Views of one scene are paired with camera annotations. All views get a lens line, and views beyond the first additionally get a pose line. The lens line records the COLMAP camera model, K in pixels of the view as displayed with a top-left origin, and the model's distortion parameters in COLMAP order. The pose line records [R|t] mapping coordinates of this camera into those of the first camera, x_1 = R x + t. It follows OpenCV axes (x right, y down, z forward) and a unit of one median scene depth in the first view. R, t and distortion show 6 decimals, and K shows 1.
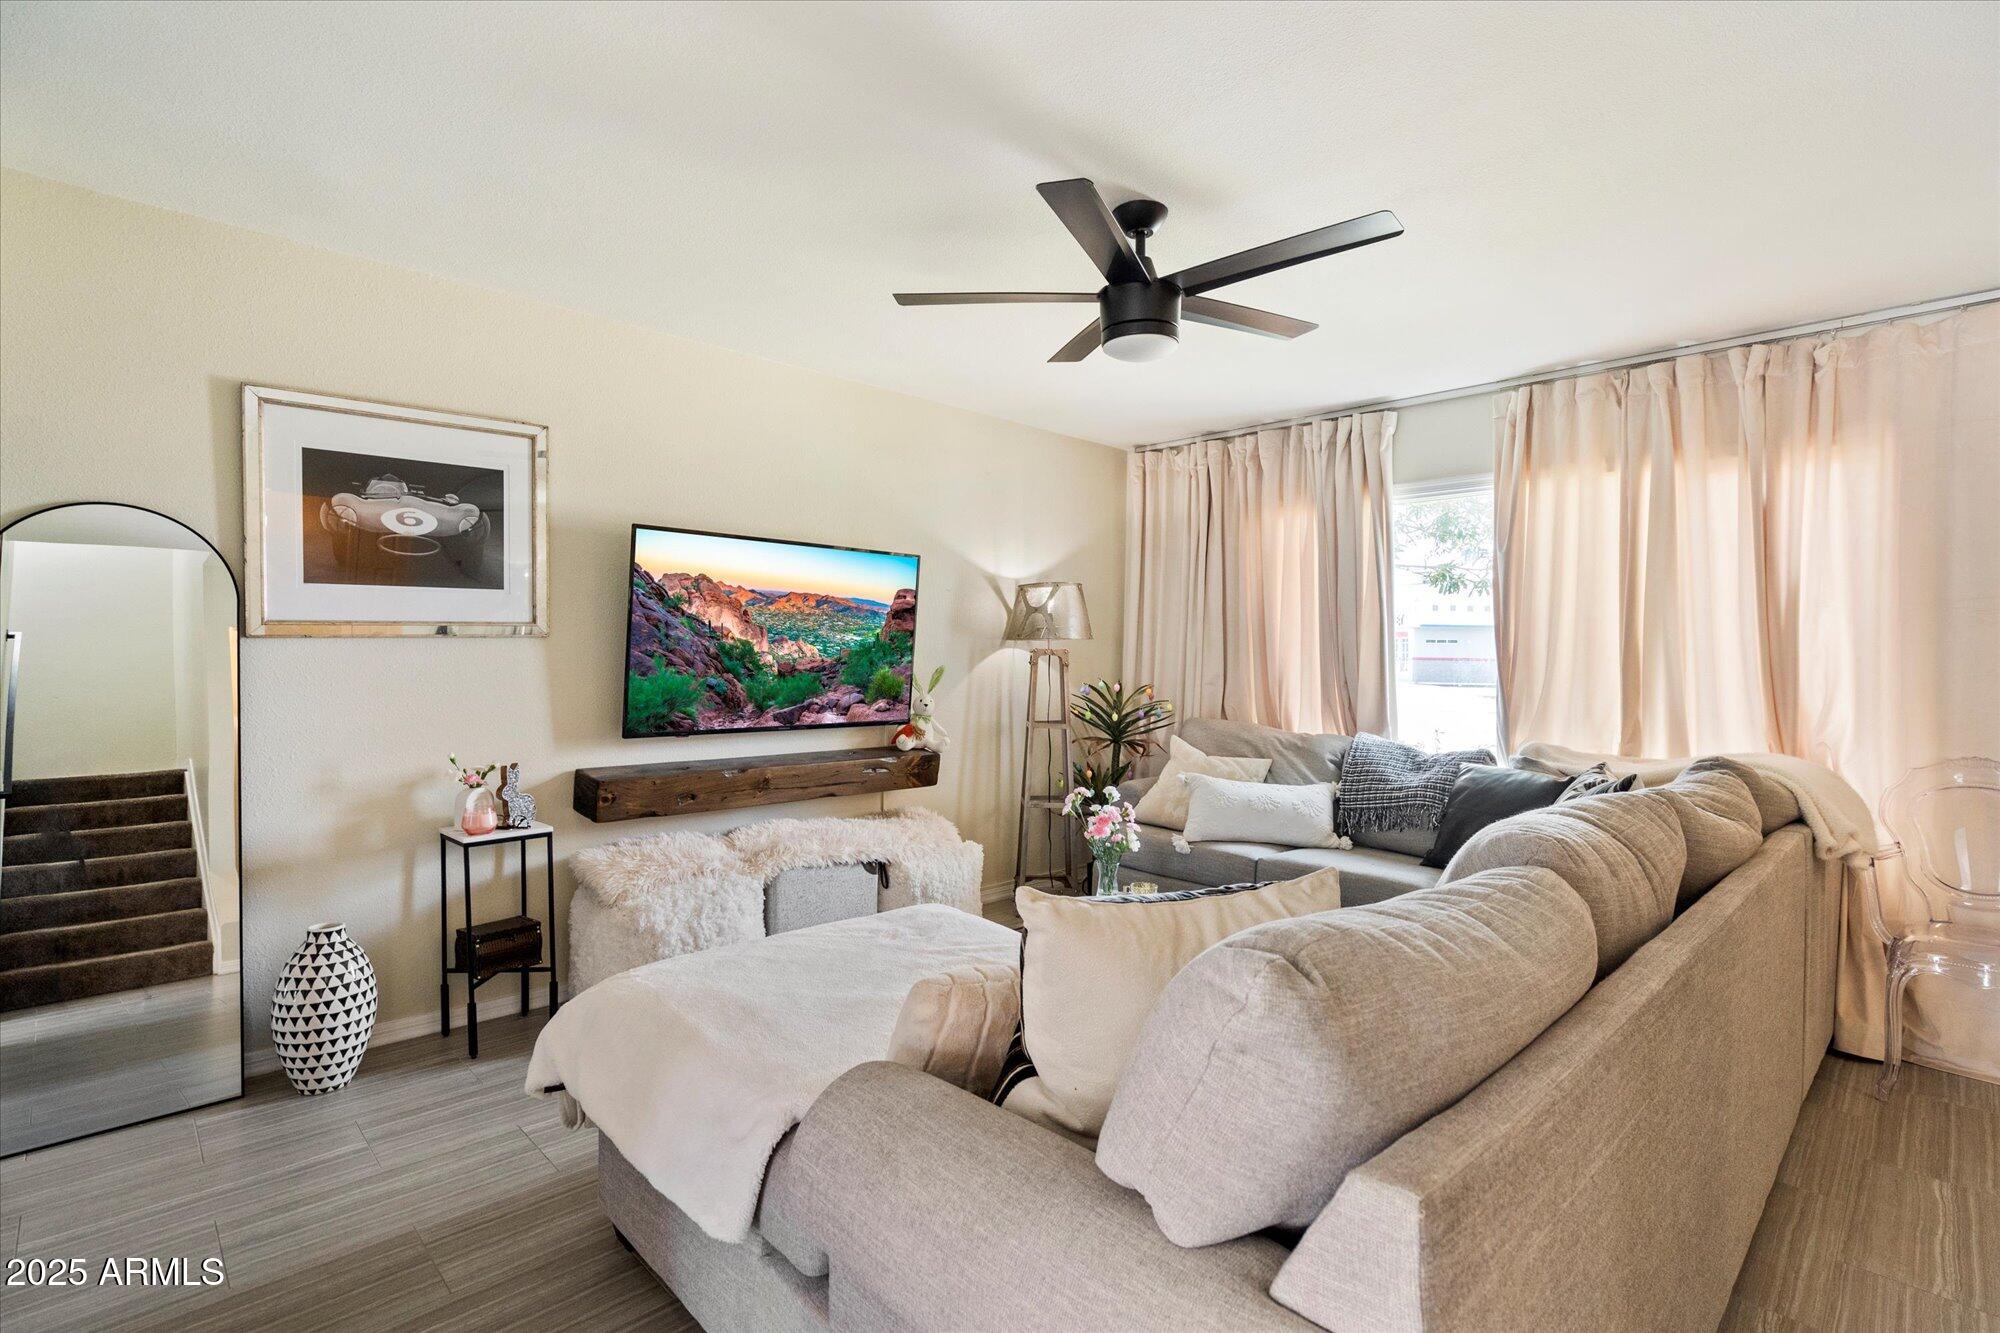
lens RADIAL K [[917.7, 0, 1000.6], [0, 917.7, 667.7], [0, 0, 1]] dist [-0.000261, -0.000099]
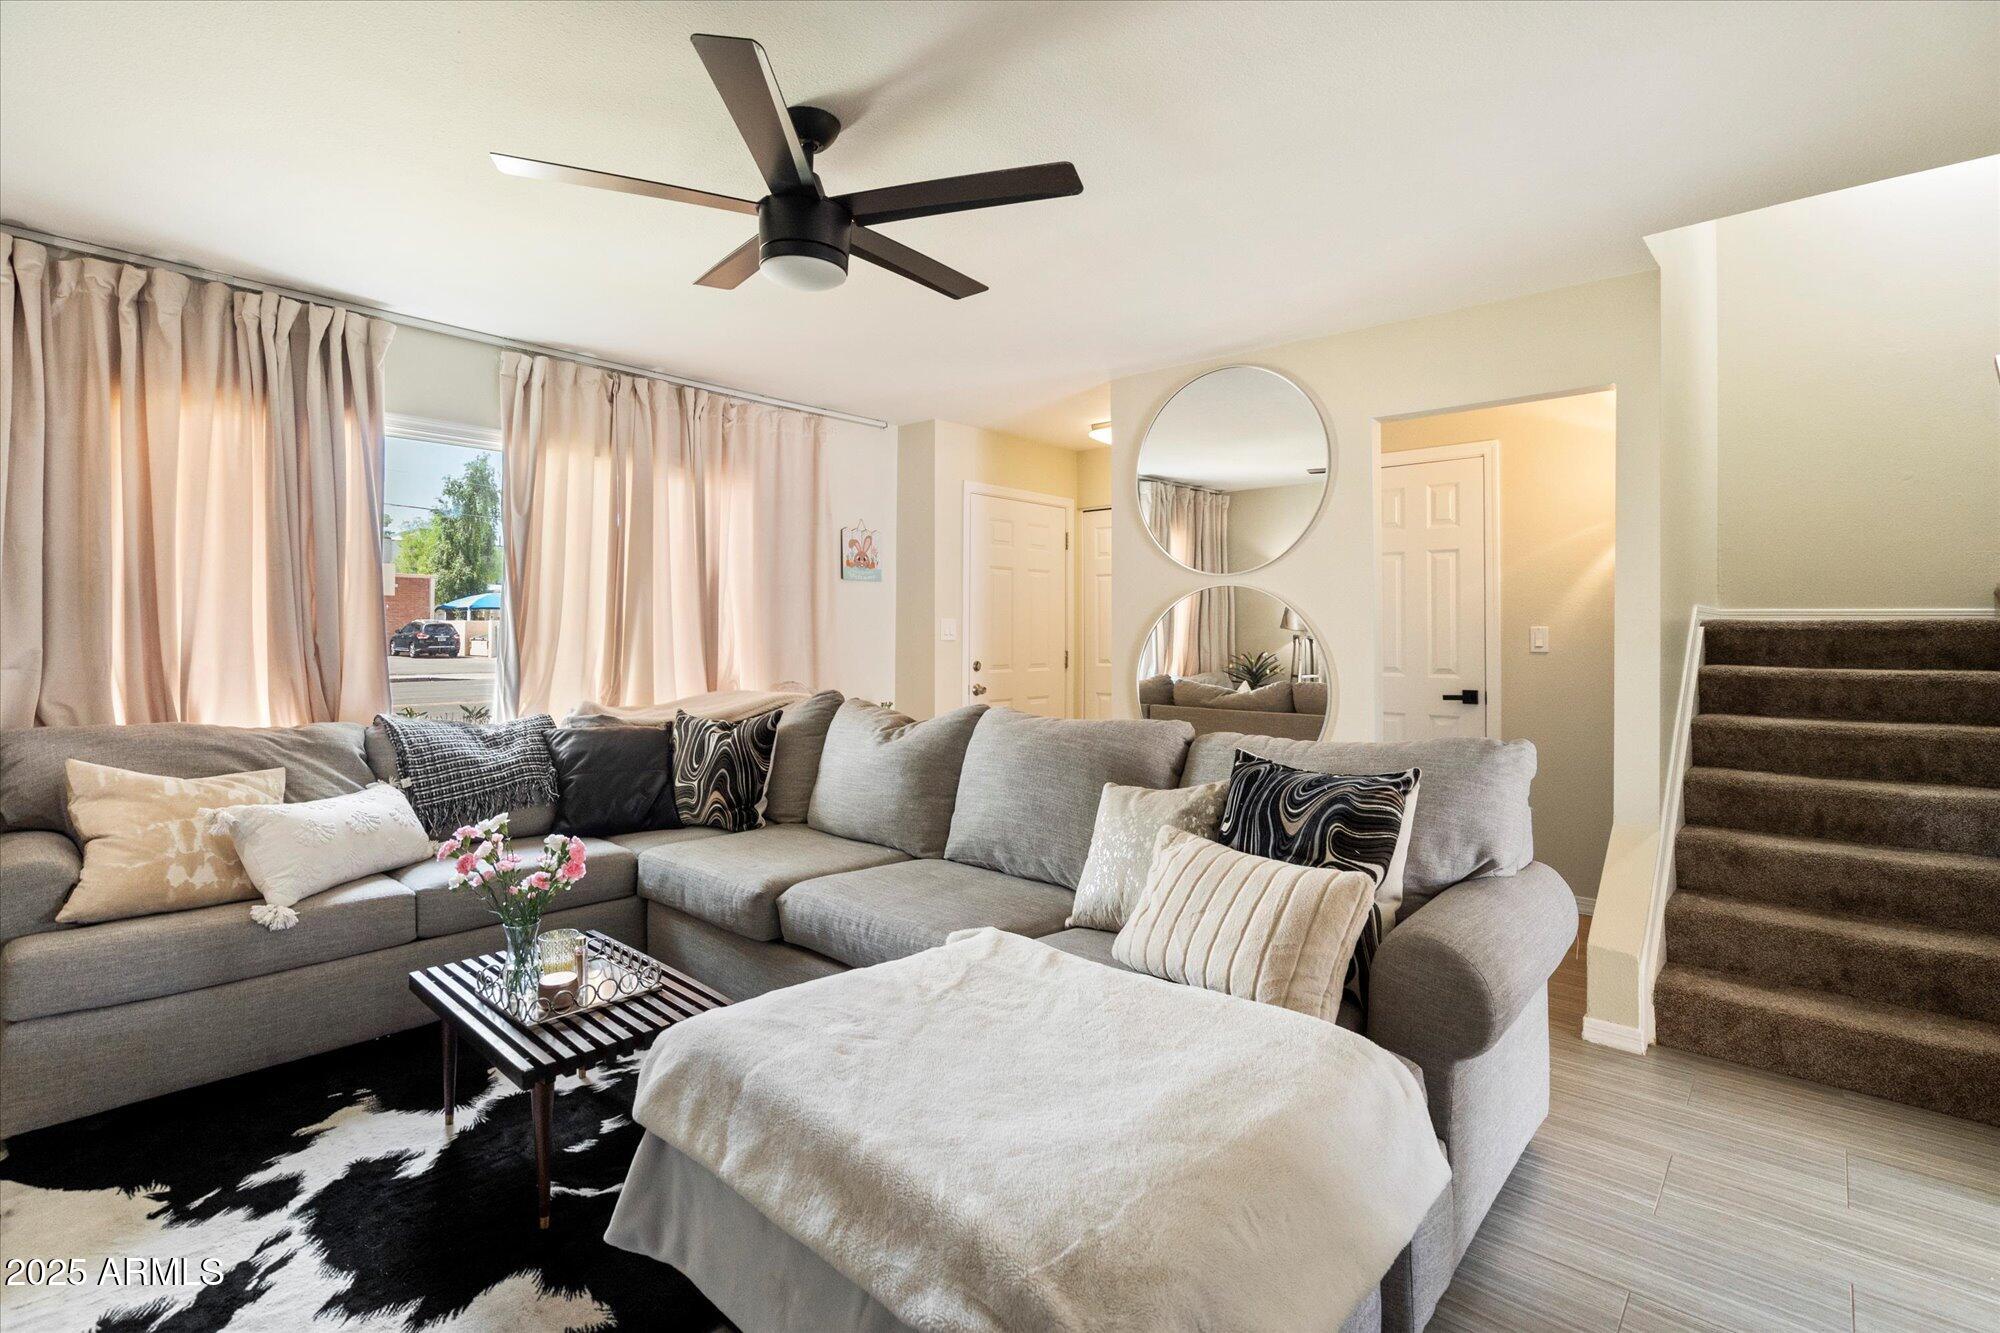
lens RADIAL K [[917.7, 0, 1001.0], [0, 917.7, 632.7], [0, 0, 1]] dist [-0.000261, -0.000099]
pose [[-0.058306, -0.011169, 0.998236, -0.461305], [0.008330, 0.999897, 0.011674, -0.006922], [-0.998264, 0.008996, -0.058207, 0.532099]]
